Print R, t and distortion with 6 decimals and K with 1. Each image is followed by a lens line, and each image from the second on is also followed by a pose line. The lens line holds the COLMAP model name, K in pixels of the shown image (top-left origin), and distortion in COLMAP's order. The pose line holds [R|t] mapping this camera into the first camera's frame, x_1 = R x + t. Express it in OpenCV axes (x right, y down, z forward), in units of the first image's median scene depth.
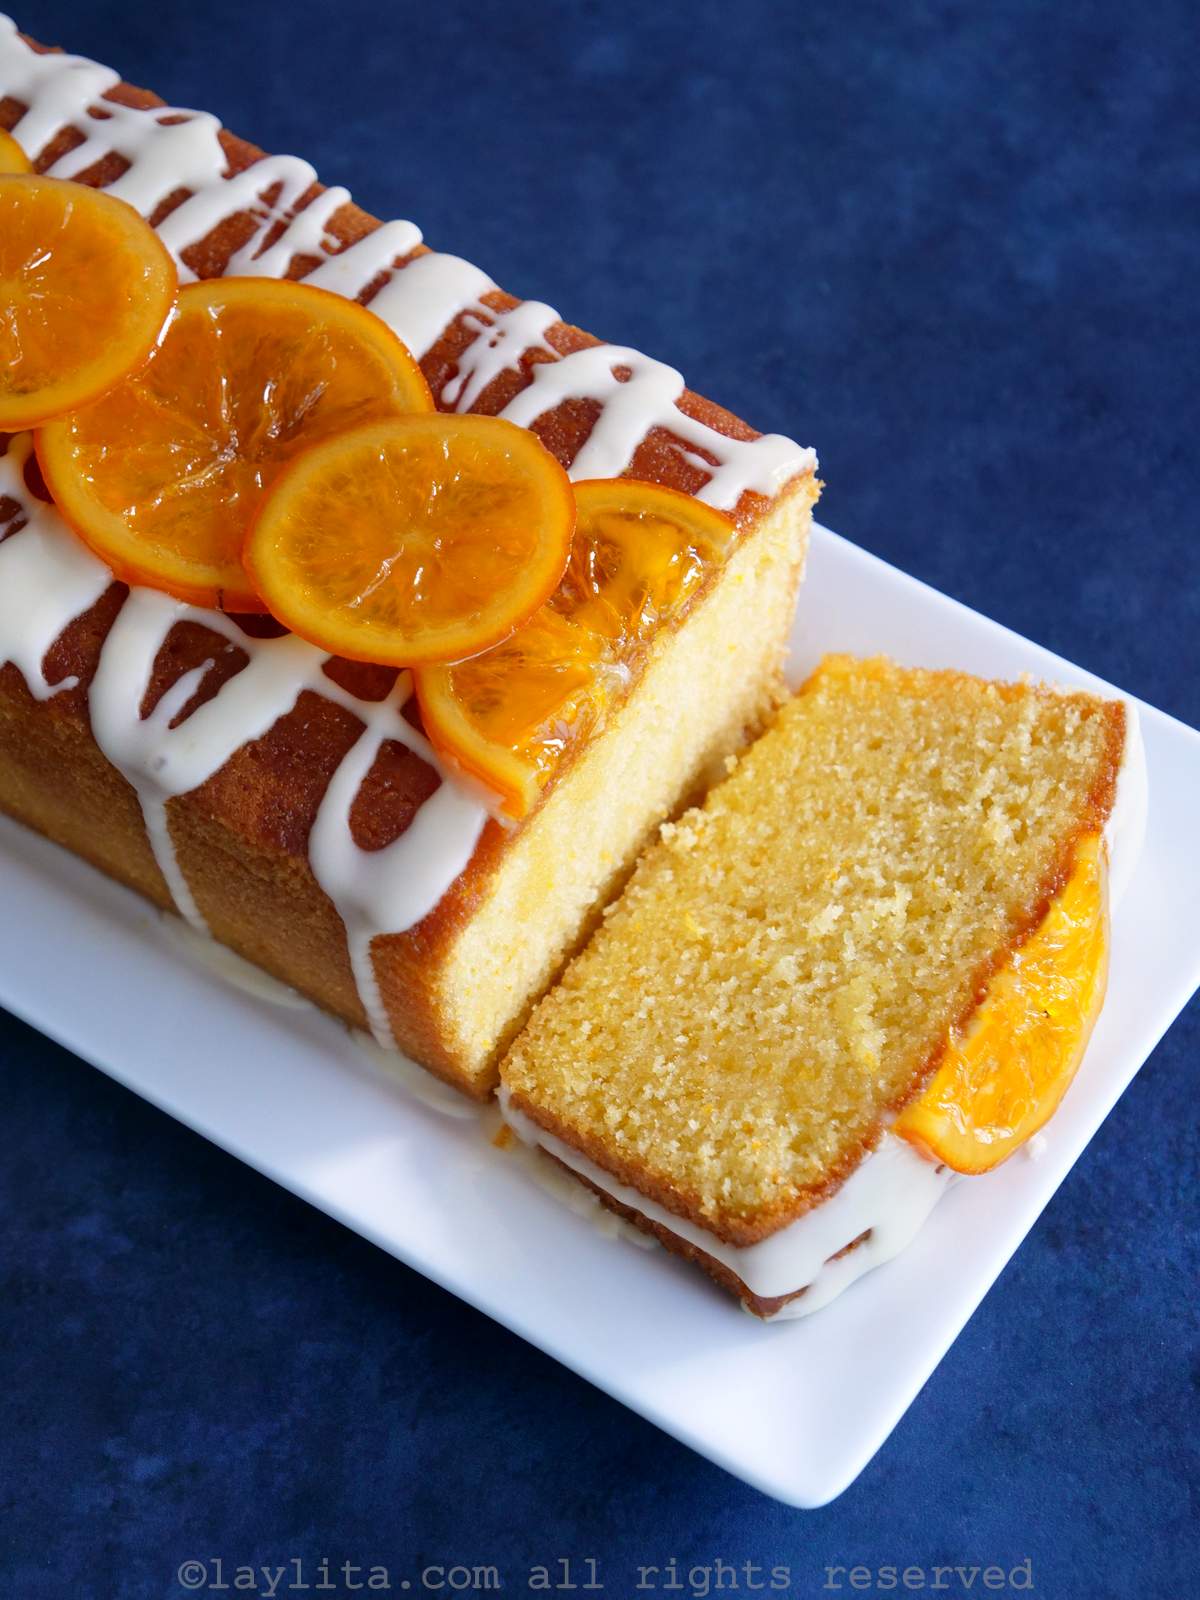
lens RADIAL K [[3972.3, 0, 573.6], [0, 3972.3, 788.9], [0, 0, 1]] dist [0.017707, 0.000000]
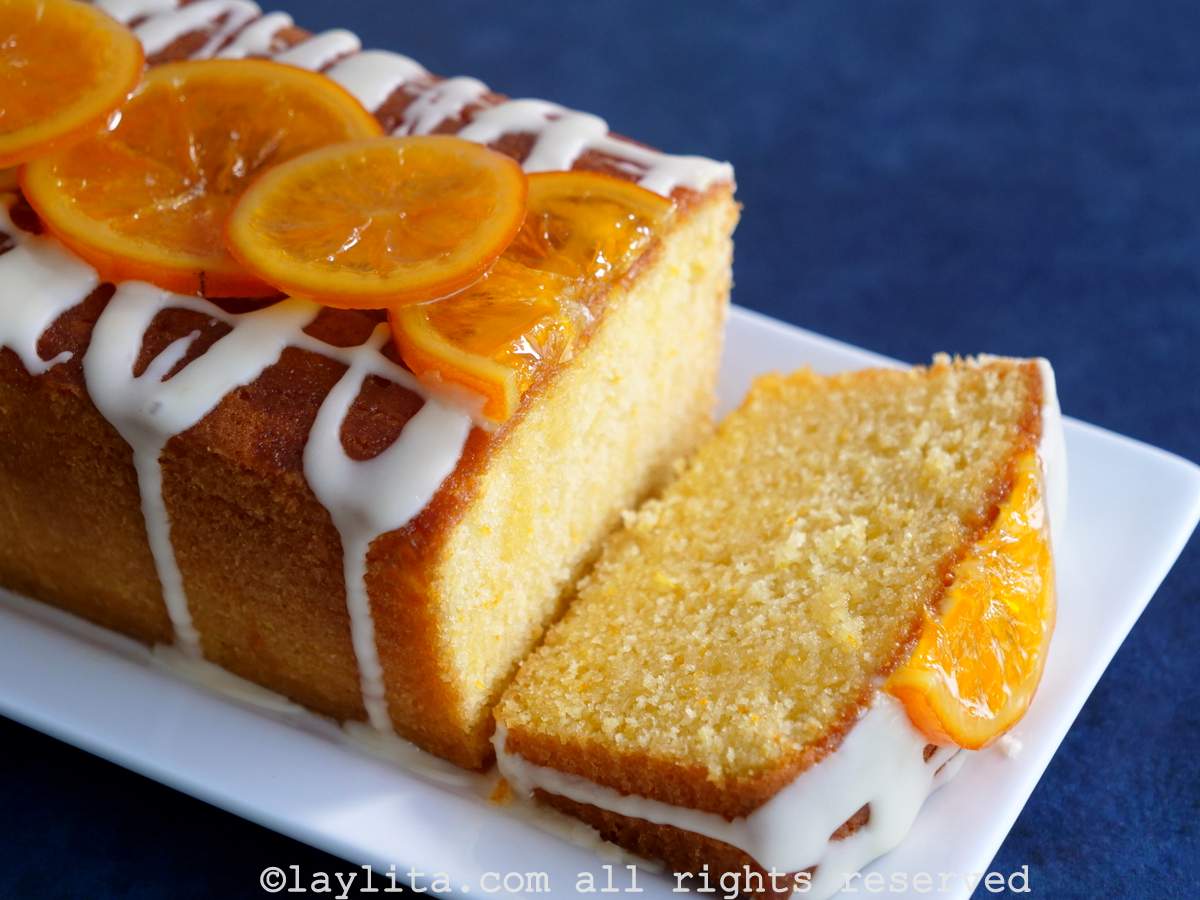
lens RADIAL K [[3225.5, 0, 619.1], [0, 3225.5, 452.2], [0, 0, 1]] dist [0.016730, 0.000000]
pose [[0.993834, -0.065987, 0.089107, -0.057210], [0.089663, 0.951045, -0.295760, 0.260086], [-0.065228, 0.301925, 0.951097, 0.178193]]
